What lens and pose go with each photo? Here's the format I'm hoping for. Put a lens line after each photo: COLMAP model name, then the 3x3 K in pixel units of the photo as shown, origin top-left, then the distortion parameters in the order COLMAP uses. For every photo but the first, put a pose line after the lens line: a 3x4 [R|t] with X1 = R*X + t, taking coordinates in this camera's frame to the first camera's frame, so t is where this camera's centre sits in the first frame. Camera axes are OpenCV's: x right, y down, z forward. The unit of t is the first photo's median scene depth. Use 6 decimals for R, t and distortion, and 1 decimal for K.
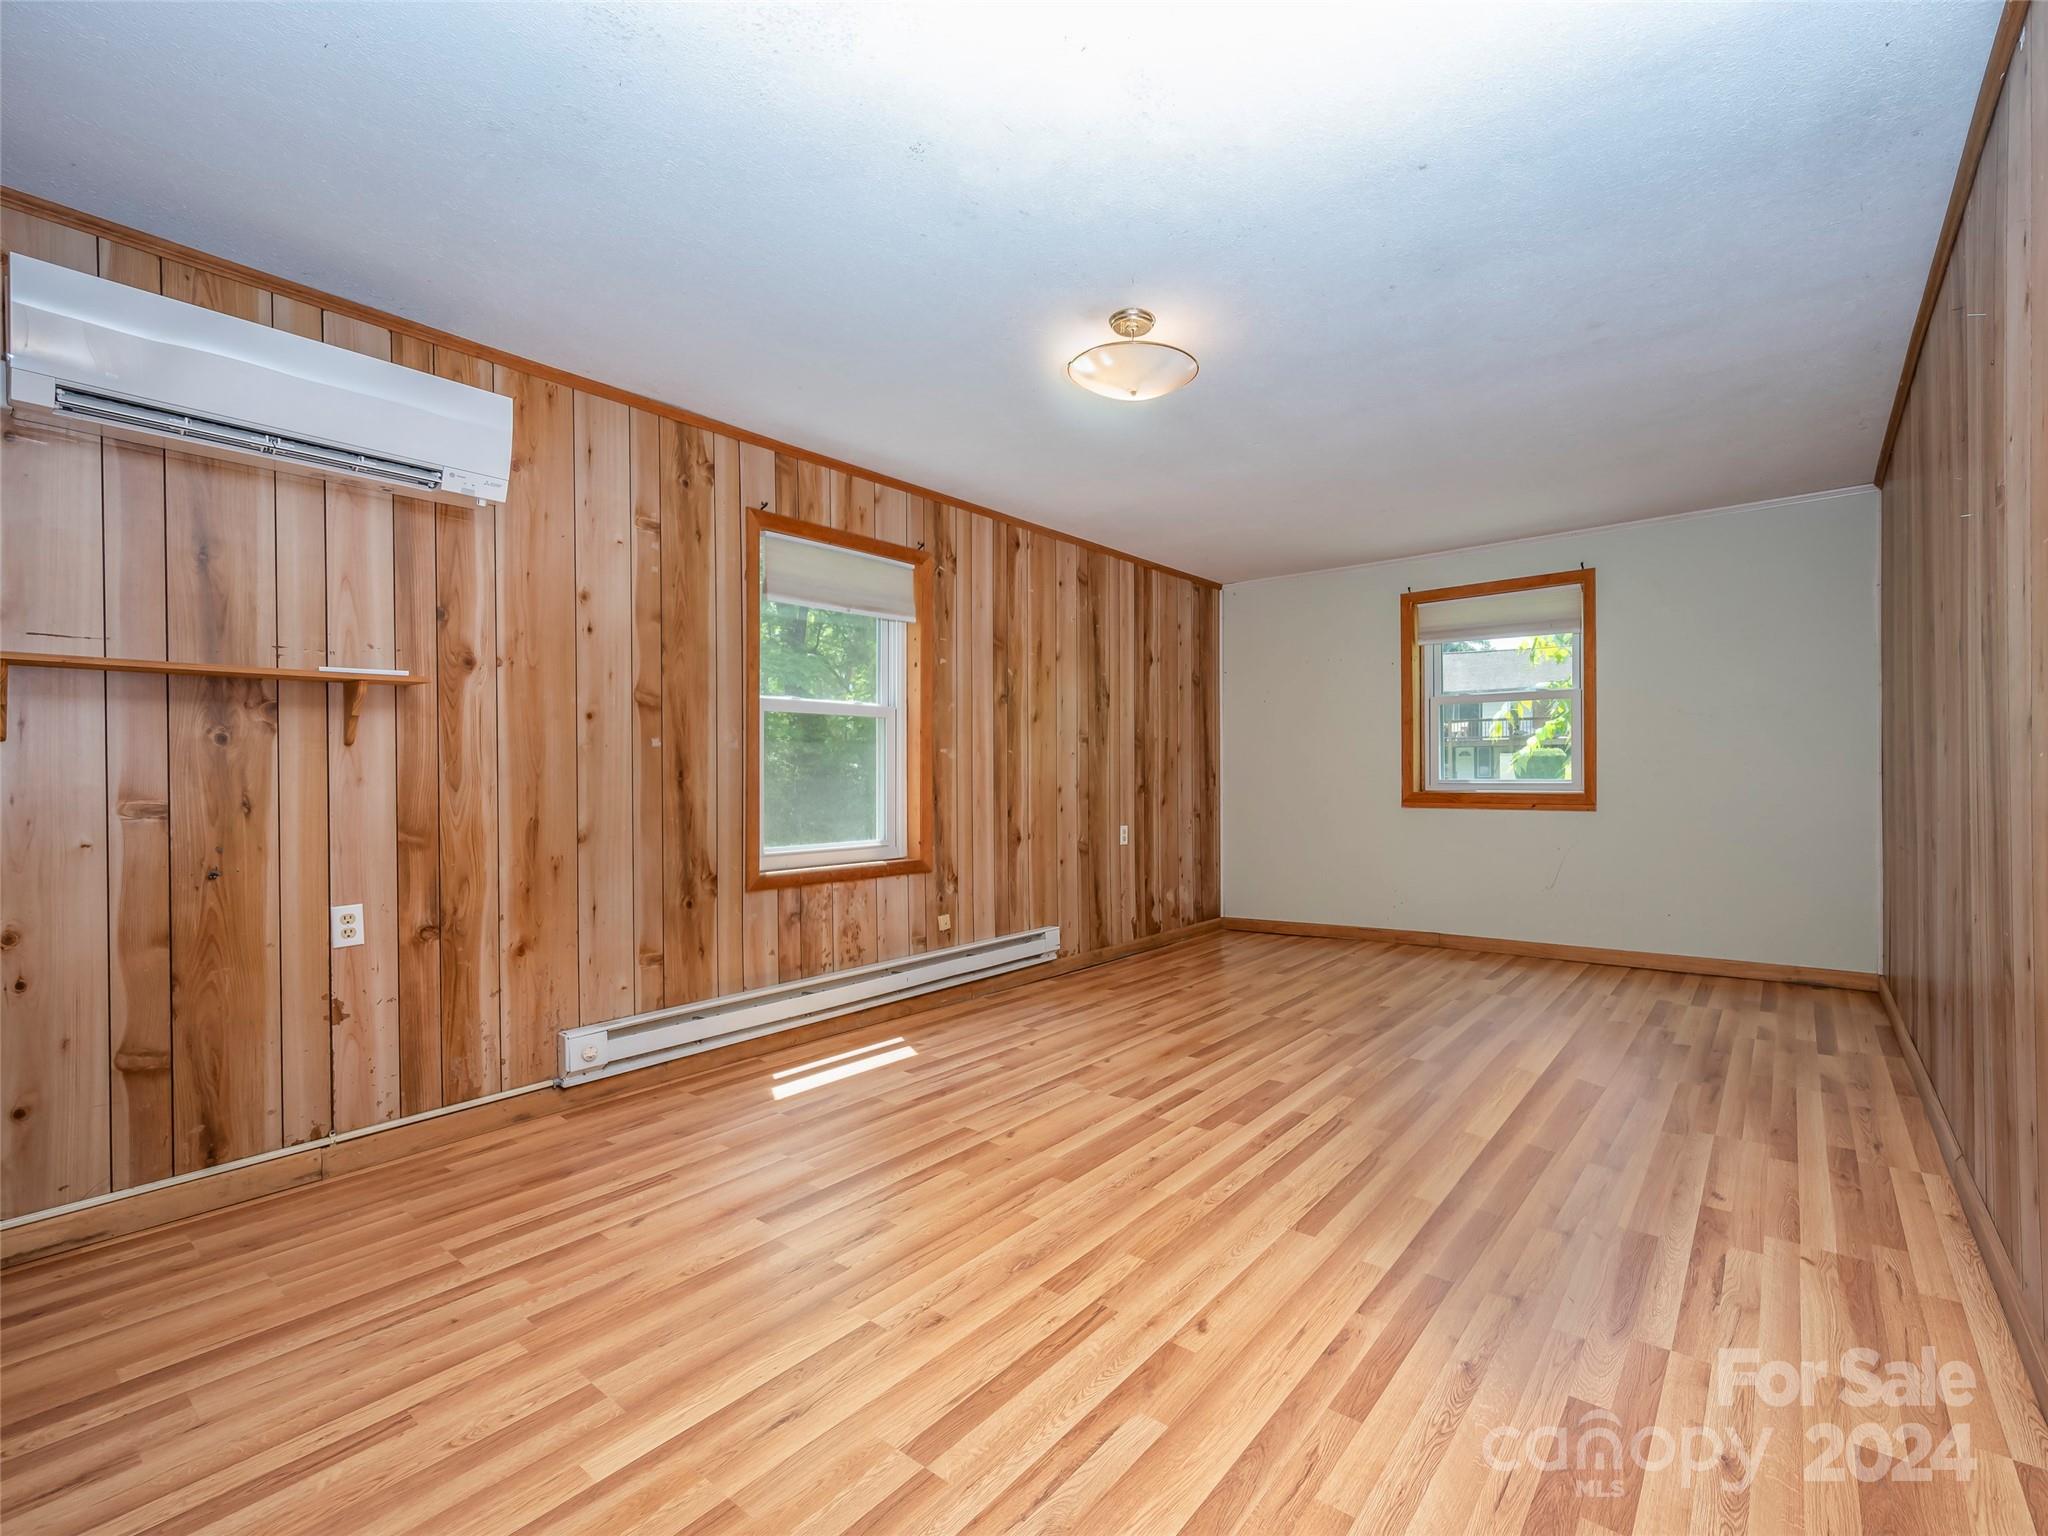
lens RADIAL K [[963.5, 0, 998.4], [0, 963.5, 772.4], [0, 0, 1]] dist [0.000346, 0.000171]
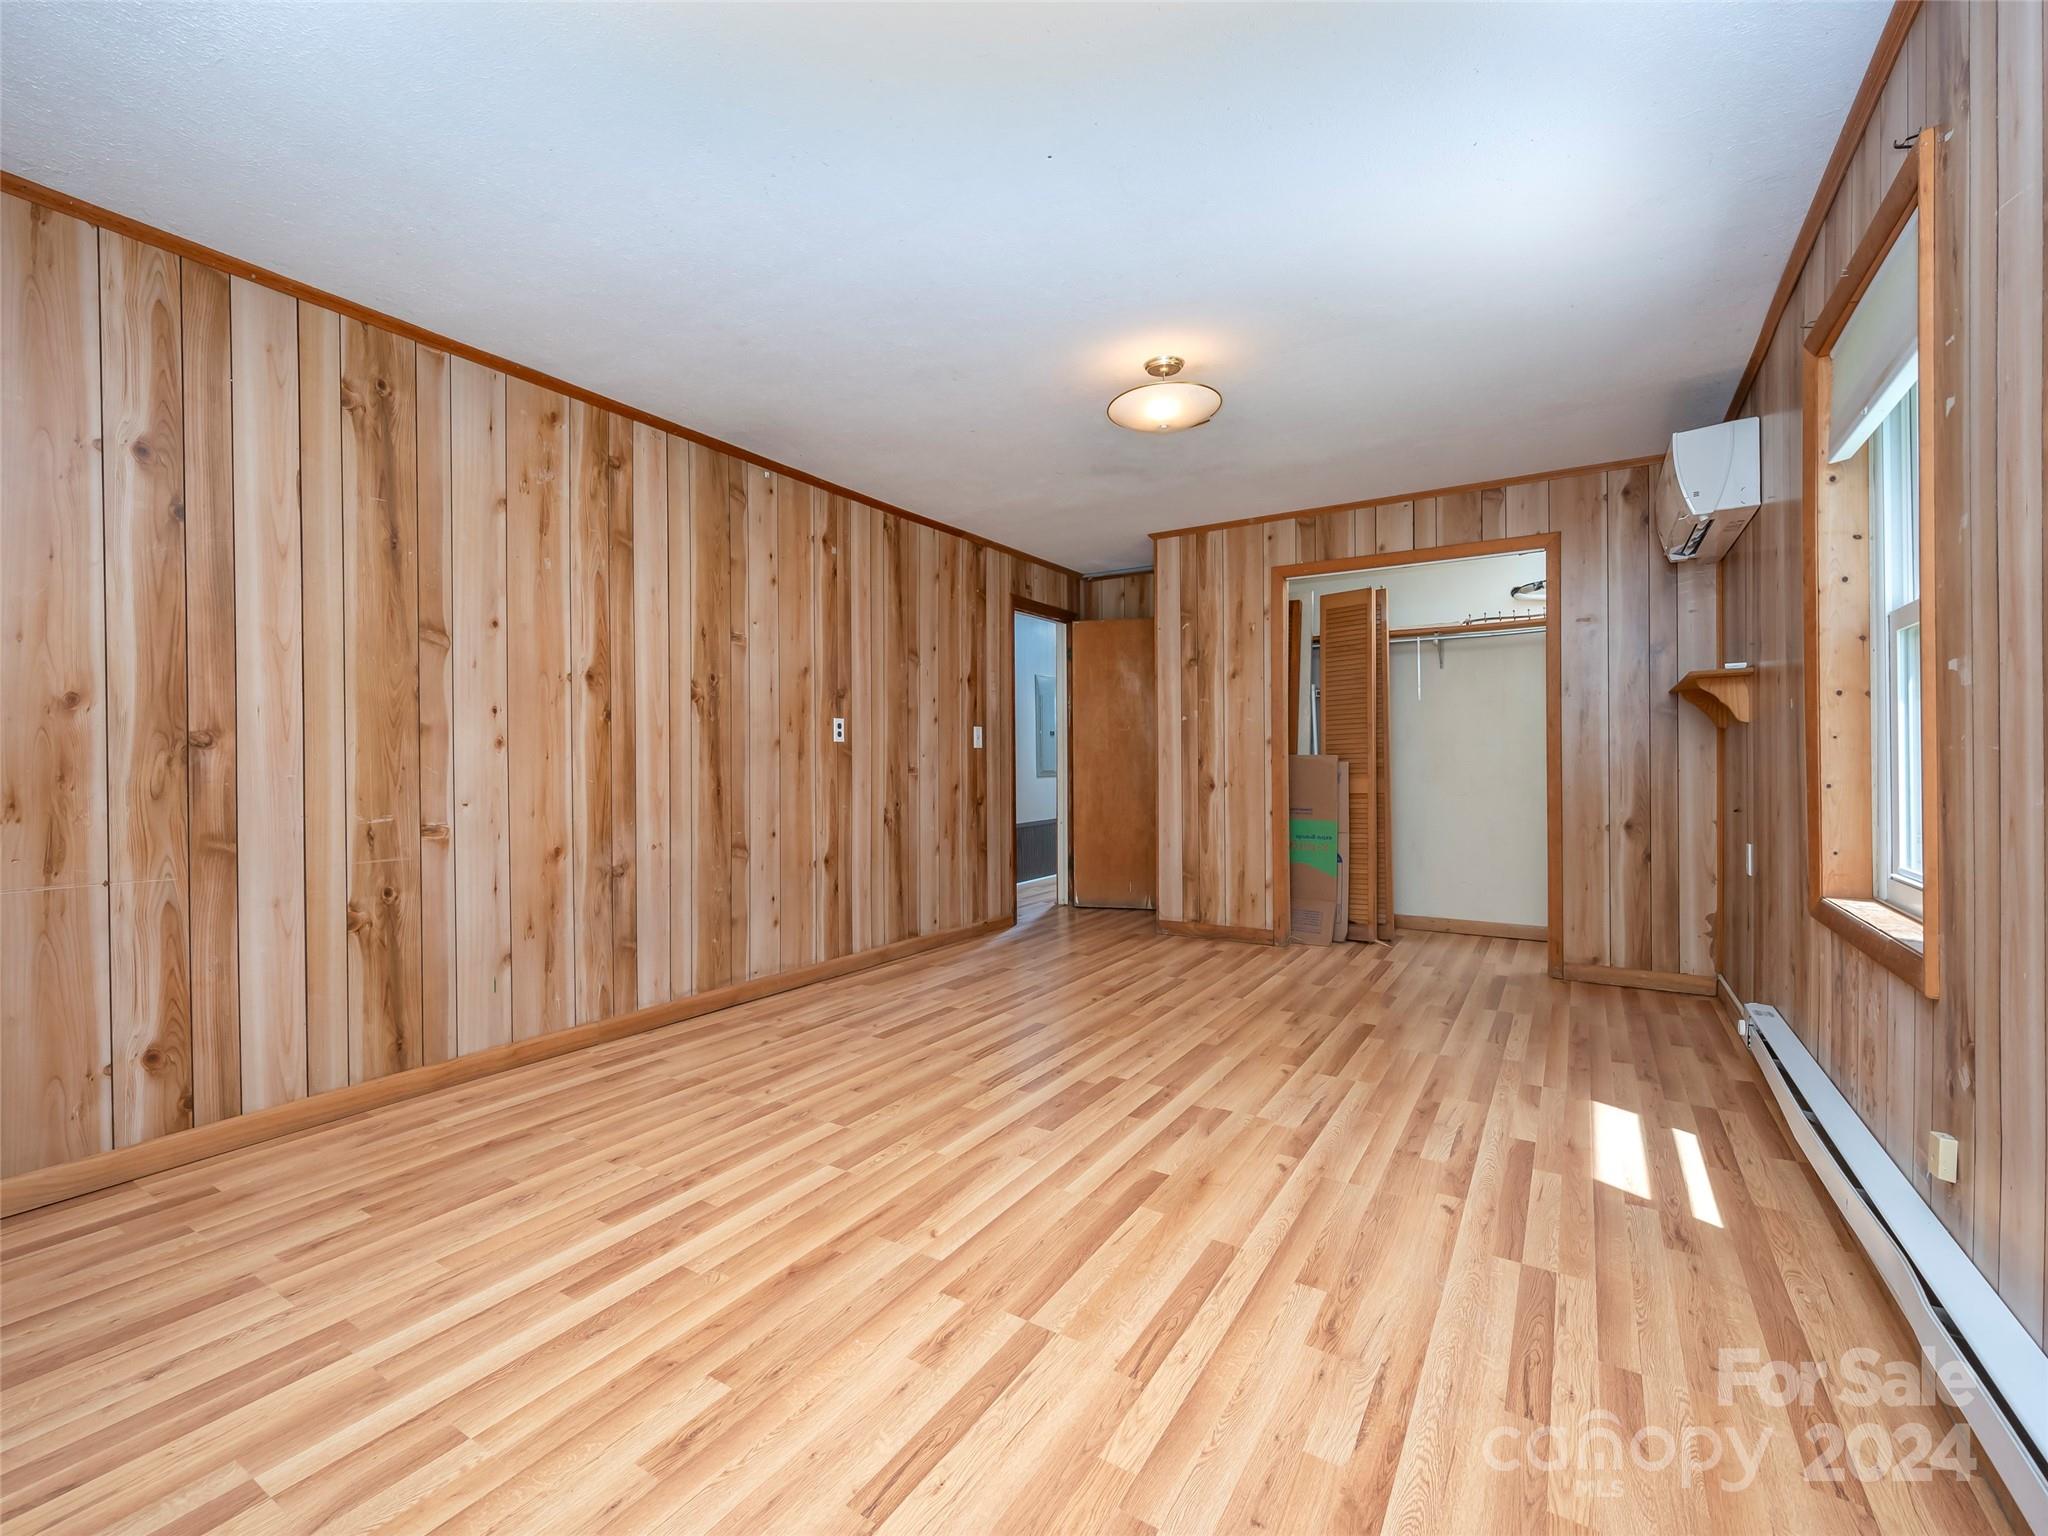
lens RADIAL K [[963.5, 0, 998.4], [0, 963.5, 772.4], [0, 0, 1]] dist [0.000346, 0.000171]
pose [[-0.983306, 0.020098, -0.180846, 0.473650], [0.019120, 0.999792, 0.007151, 0.017964], [0.180952, 0.003574, -0.983485, 1.815473]]
